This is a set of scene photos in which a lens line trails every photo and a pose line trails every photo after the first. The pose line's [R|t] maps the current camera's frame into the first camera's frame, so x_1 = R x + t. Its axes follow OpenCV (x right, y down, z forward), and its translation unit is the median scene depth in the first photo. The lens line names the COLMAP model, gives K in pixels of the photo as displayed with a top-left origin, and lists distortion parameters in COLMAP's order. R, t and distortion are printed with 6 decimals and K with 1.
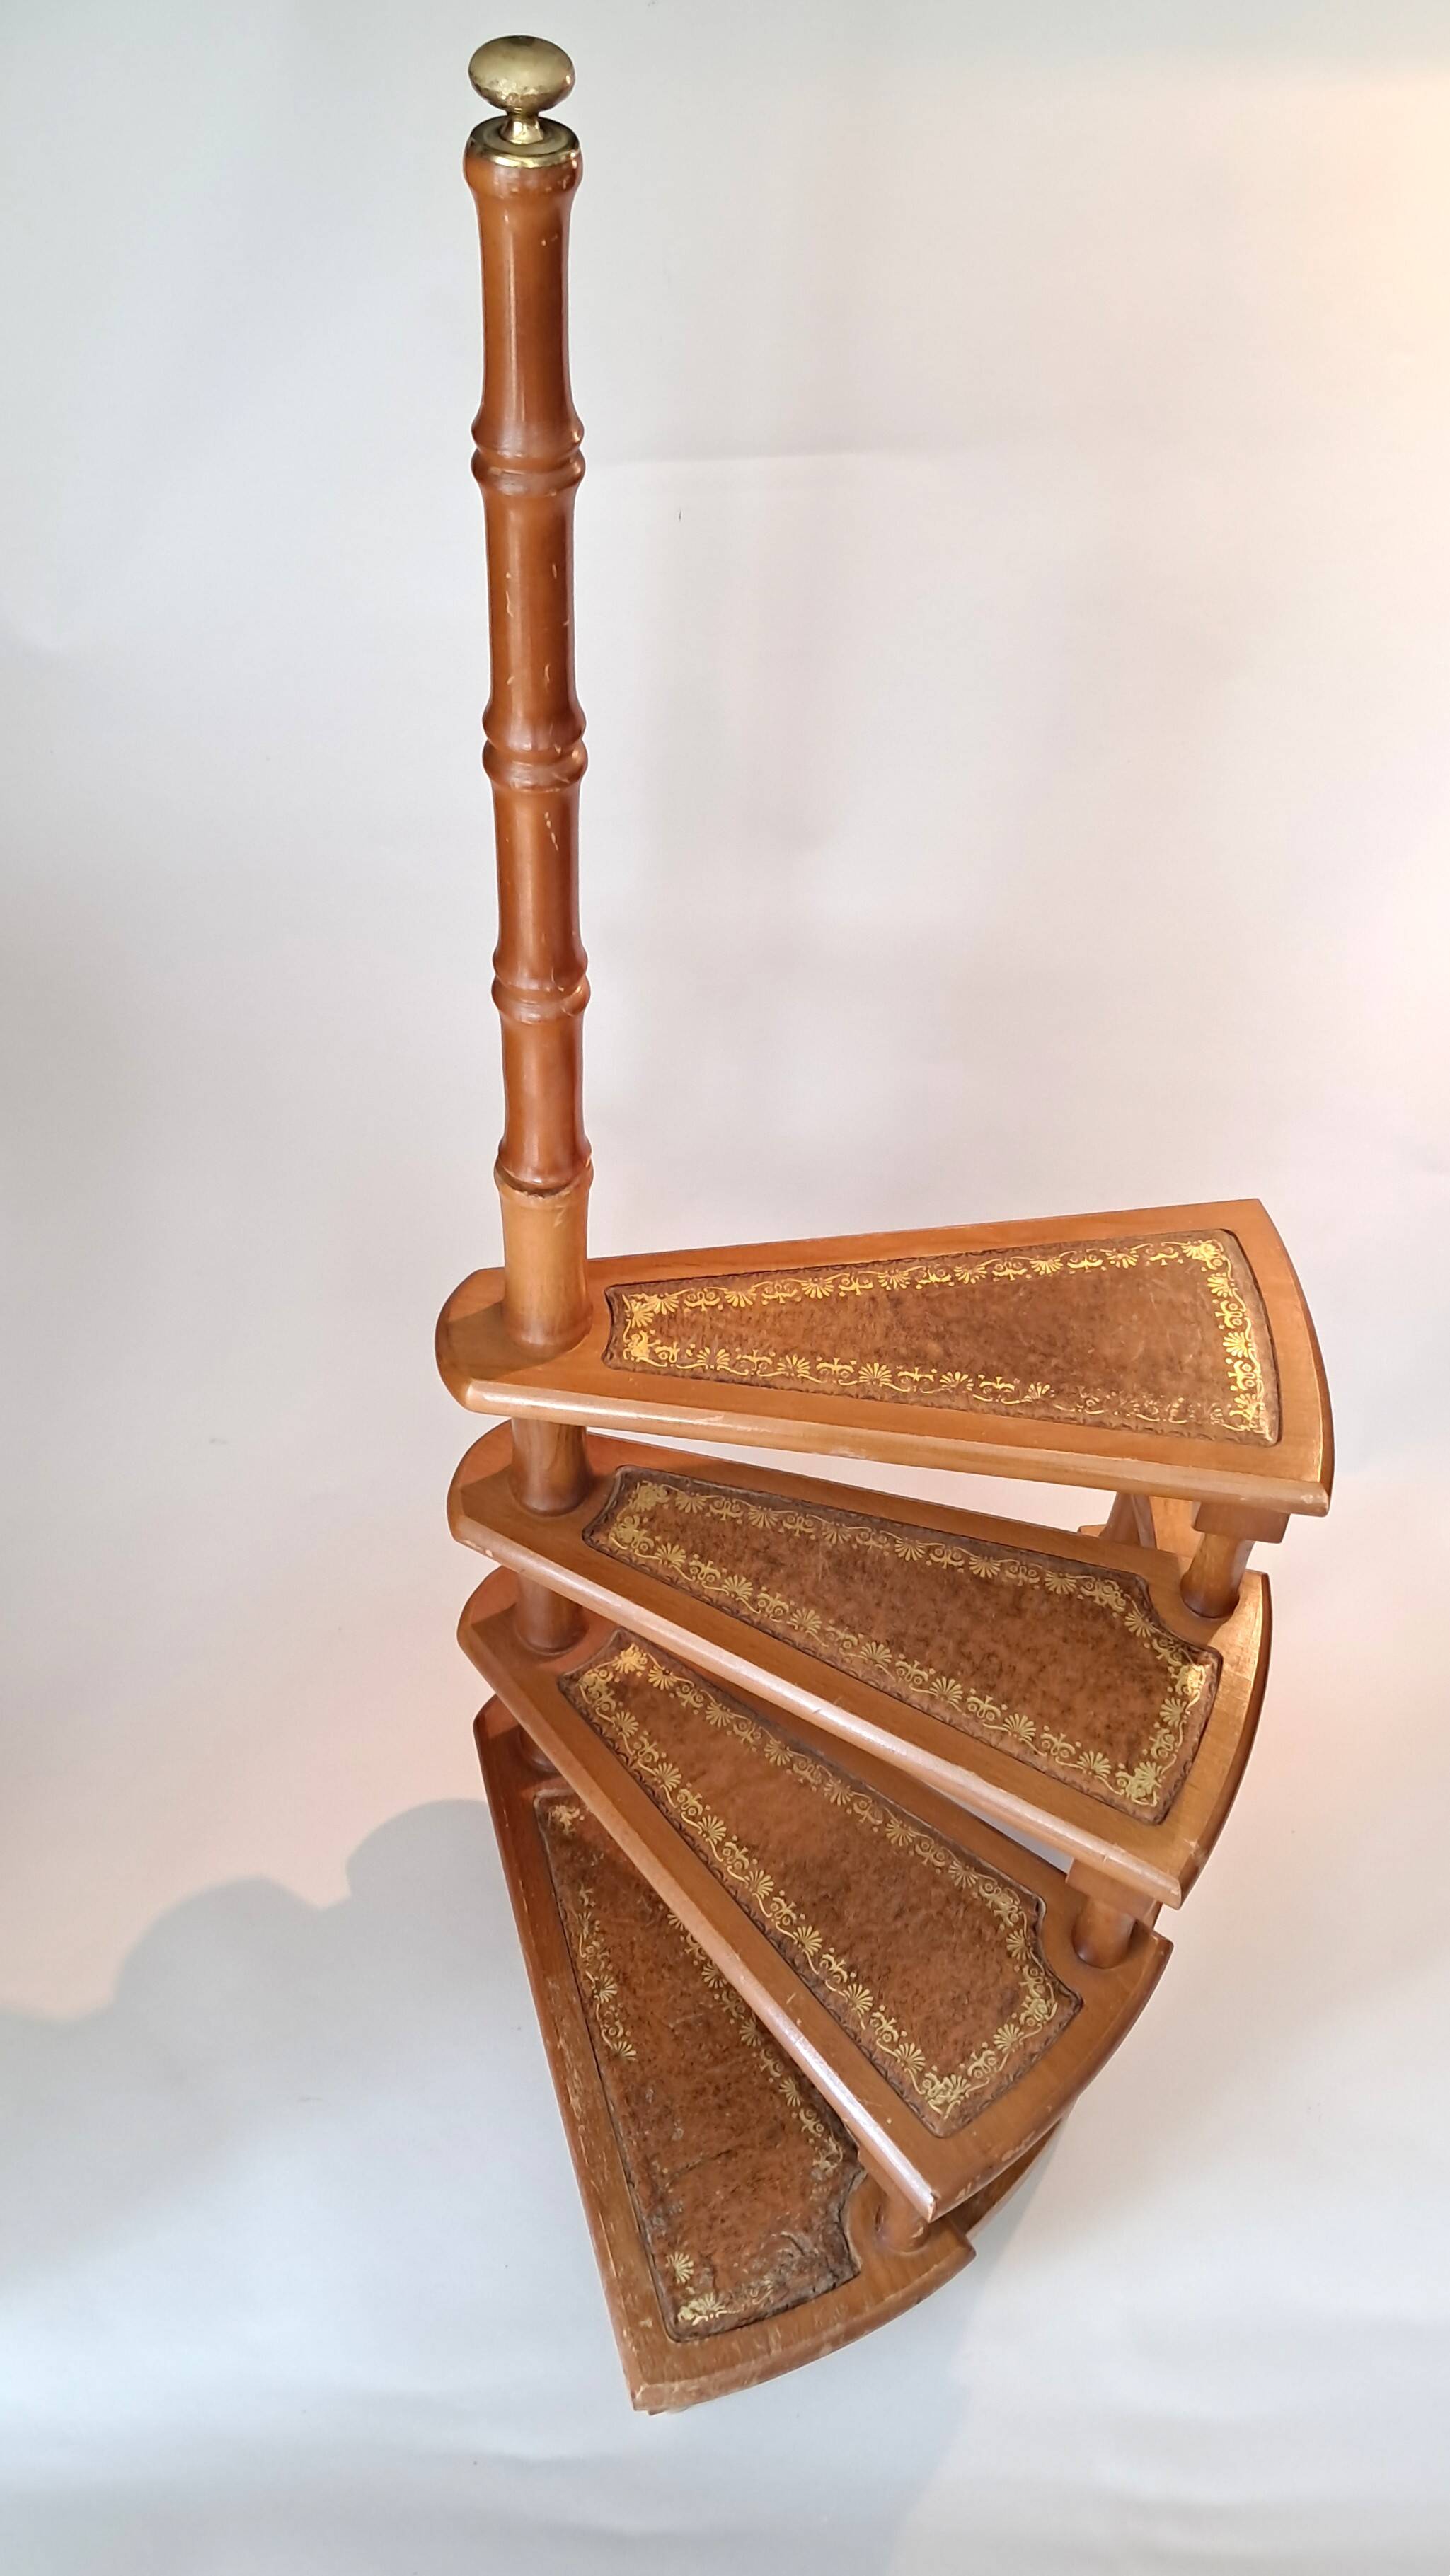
lens RADIAL K [[2212.5, 0, 725.0], [0, 2212.5, 1288.0], [0, 0, 1]] dist [0.260166, -0.911039]
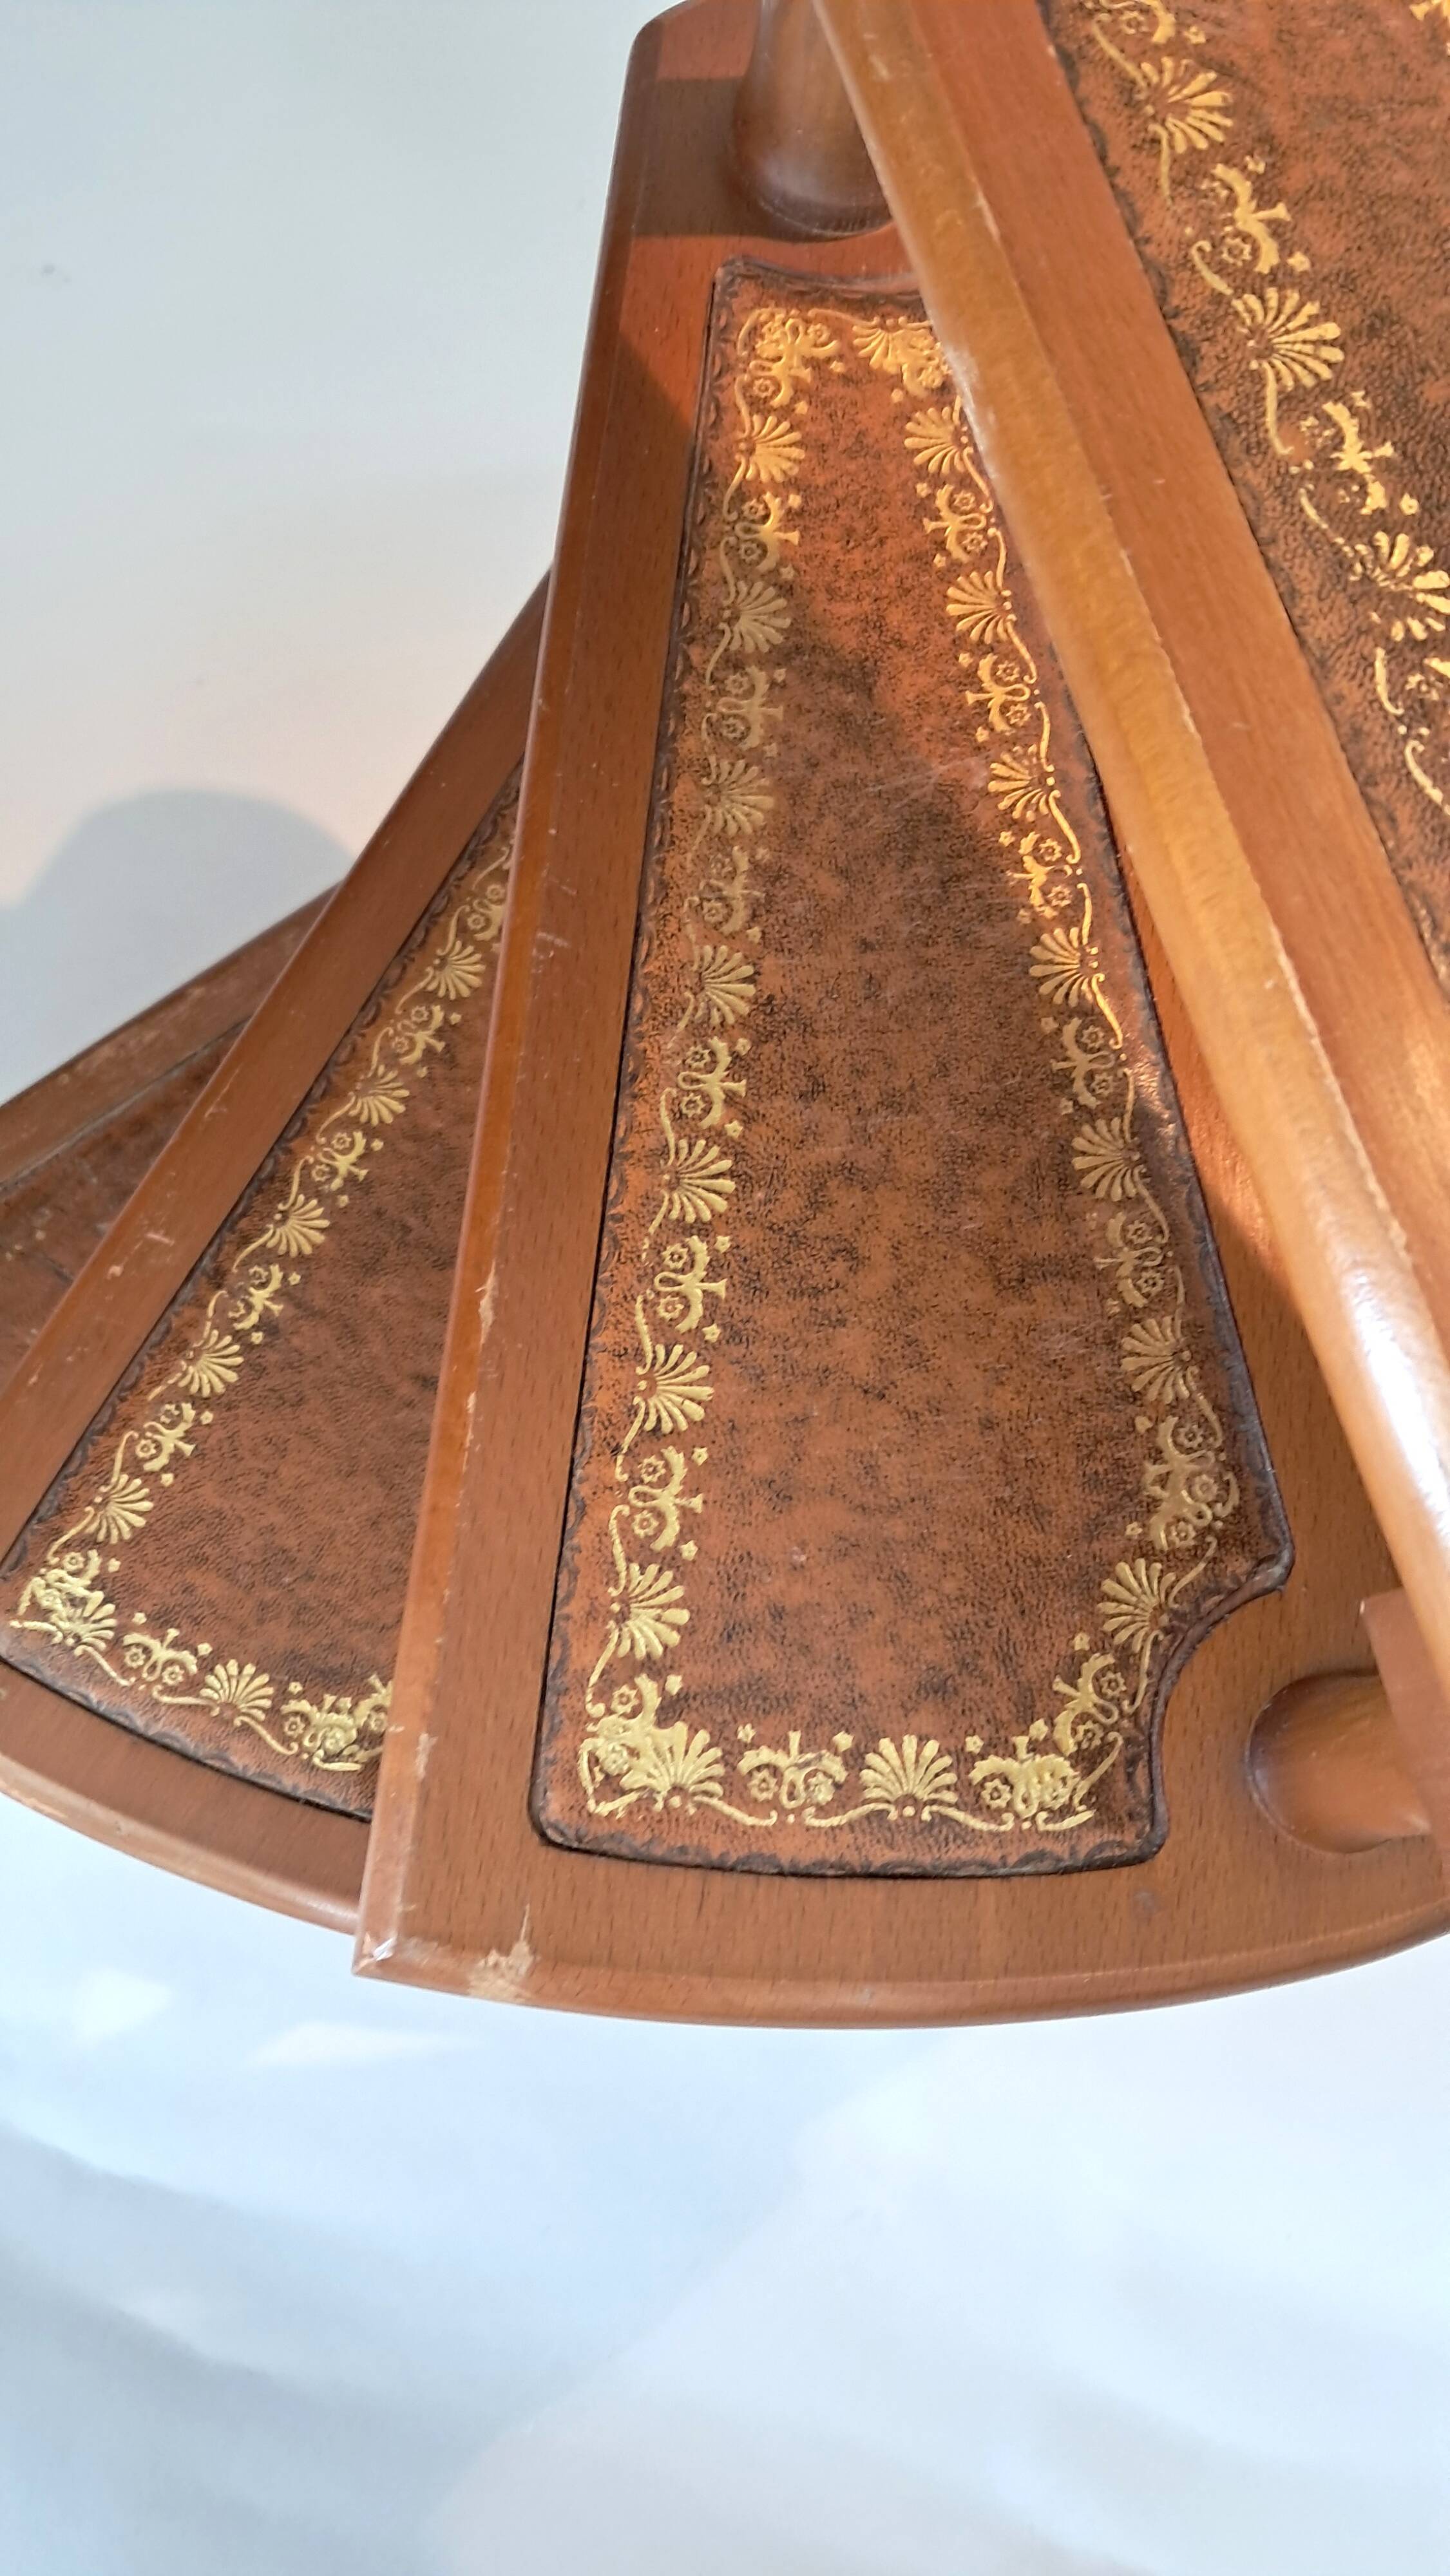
lens RADIAL K [[2056.4, 0, 734.5], [0, 2056.4, 1249.0], [0, 0, 1]] dist [0.120004, -0.199690]
pose [[0.402690, 0.878724, -0.256290, 0.195676], [-0.744949, 0.477319, 0.466066, 0.021889], [0.531875, 0.003243, 0.846816, 0.703183]]
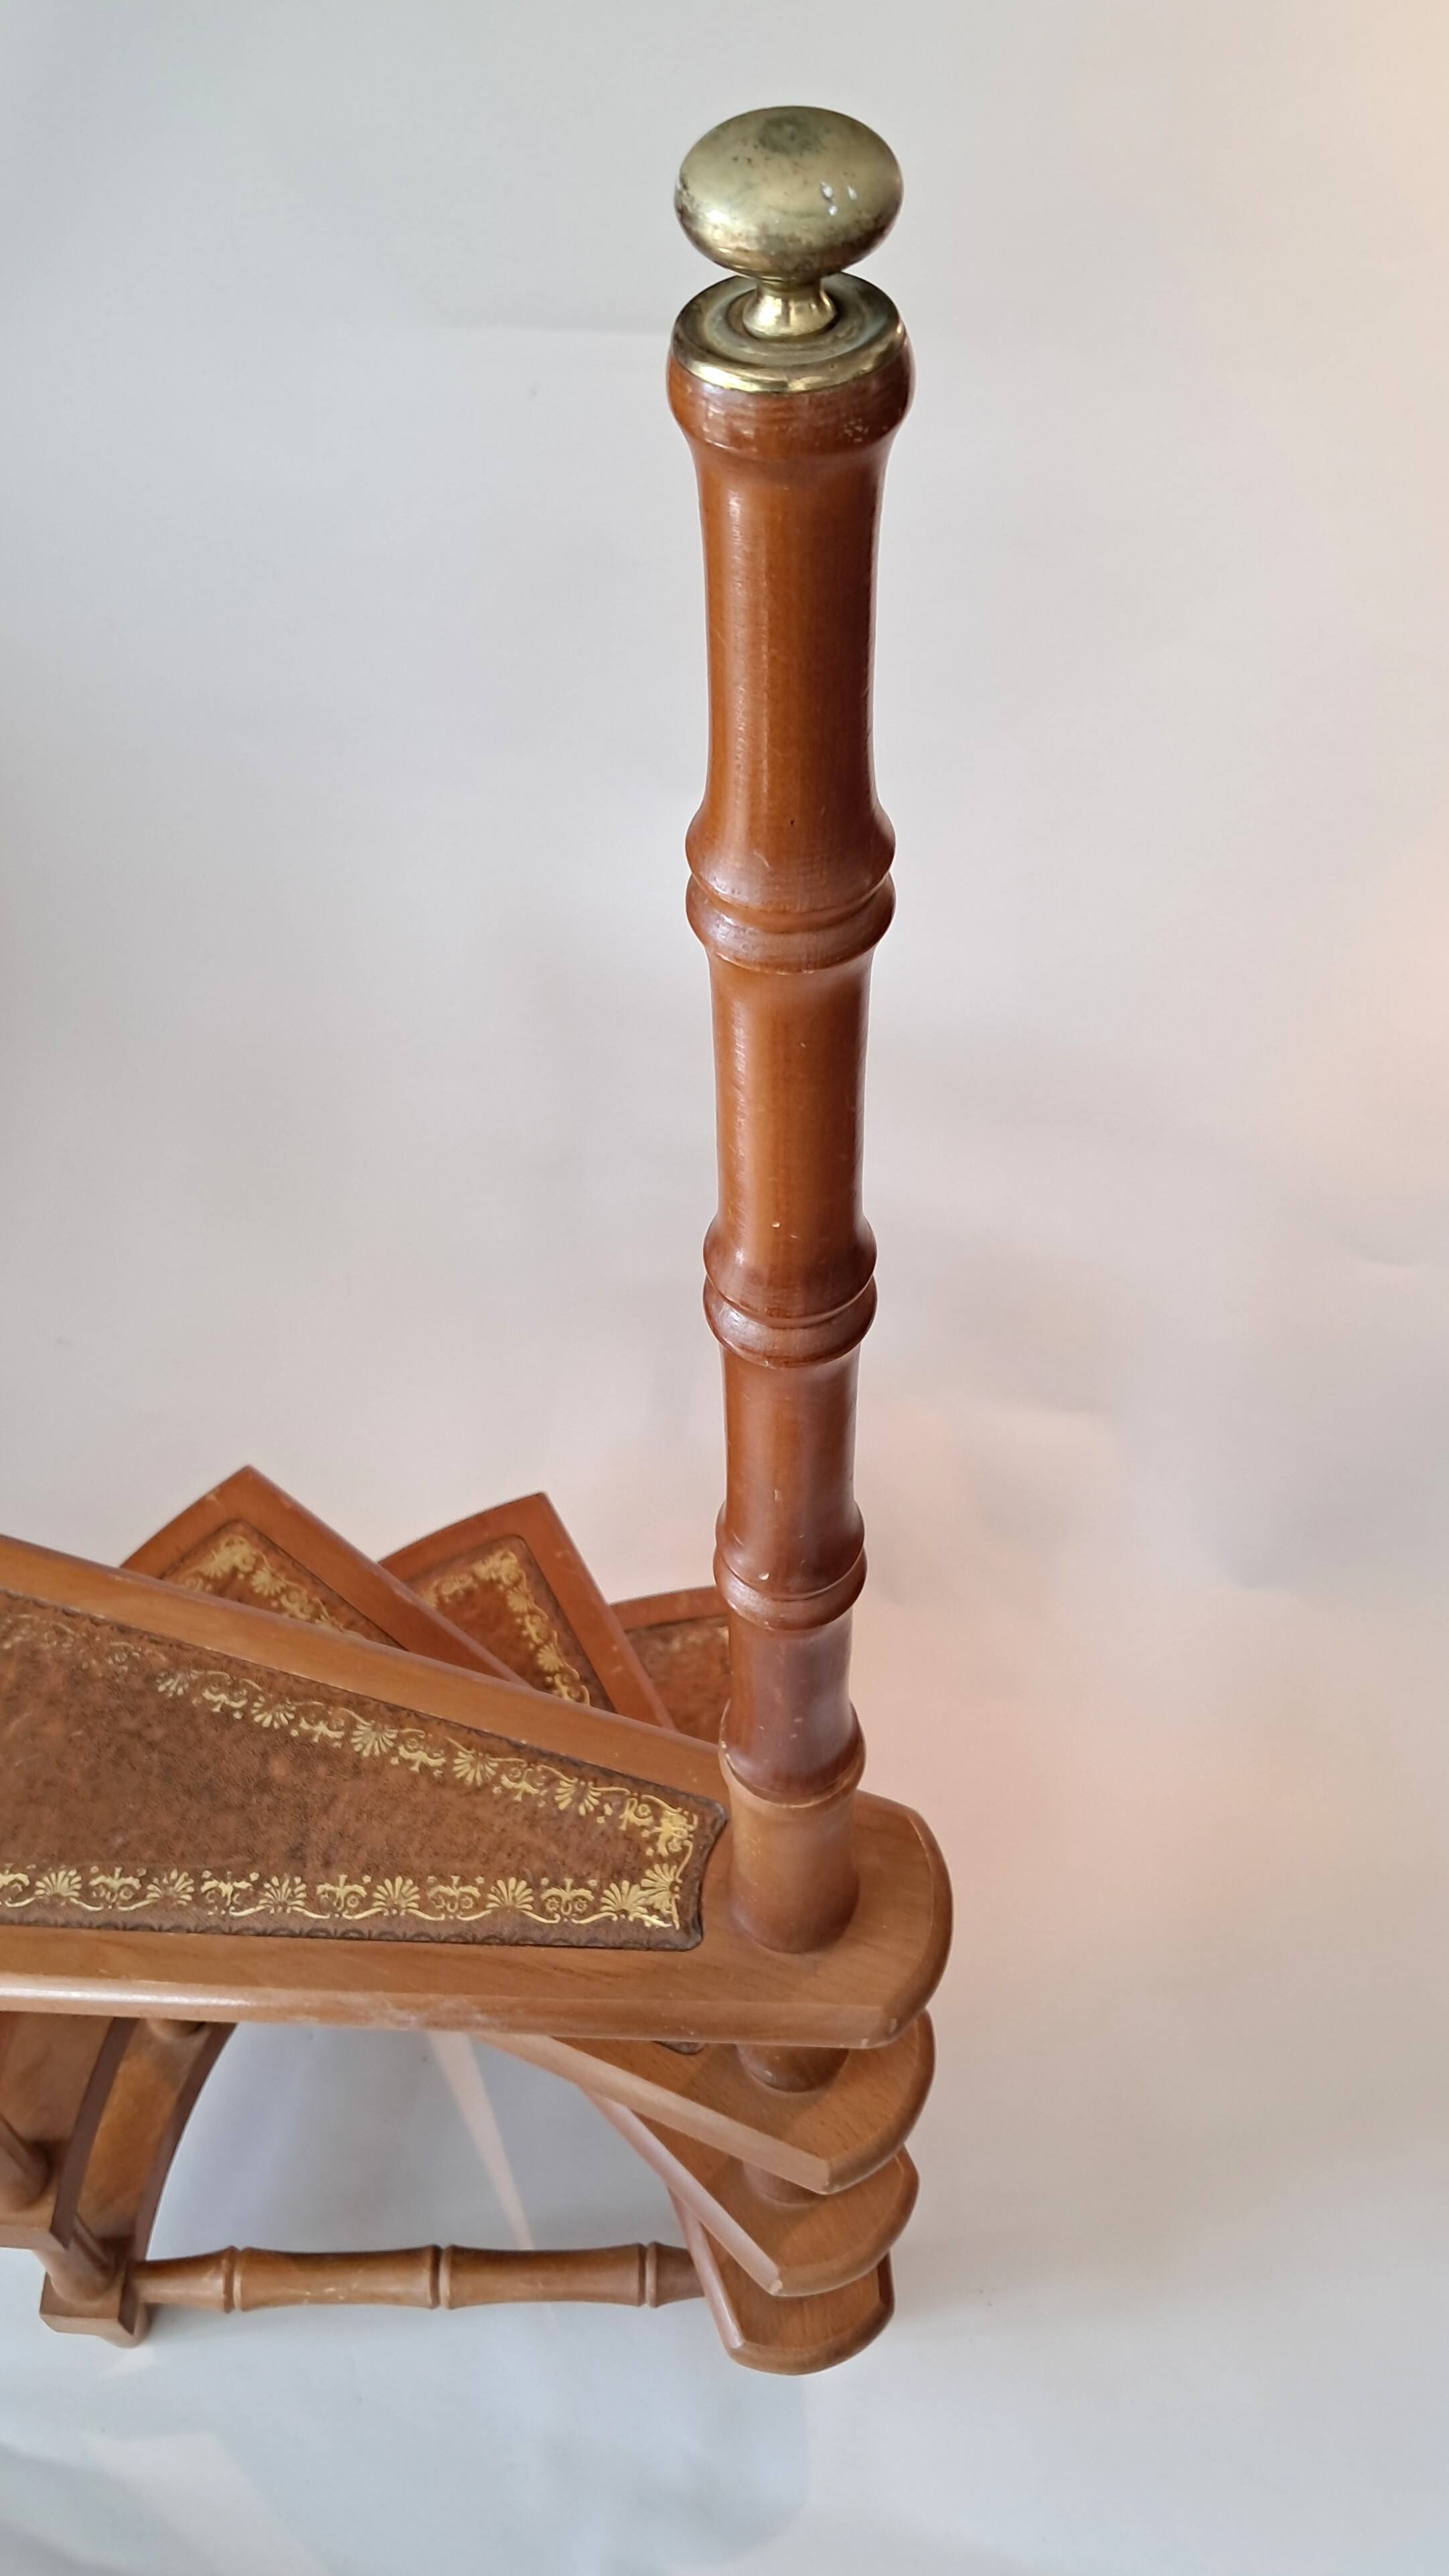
lens RADIAL K [[2133.4, 0, 716.7], [0, 2133.4, 1330.1], [0, 0, 1]] dist [0.262431, -0.990297]
pose [[-0.979228, -0.167609, 0.114102, -0.100474], [0.142864, -0.171012, 0.974856, -0.598709], [-0.143882, 0.970908, 0.191405, 0.671762]]
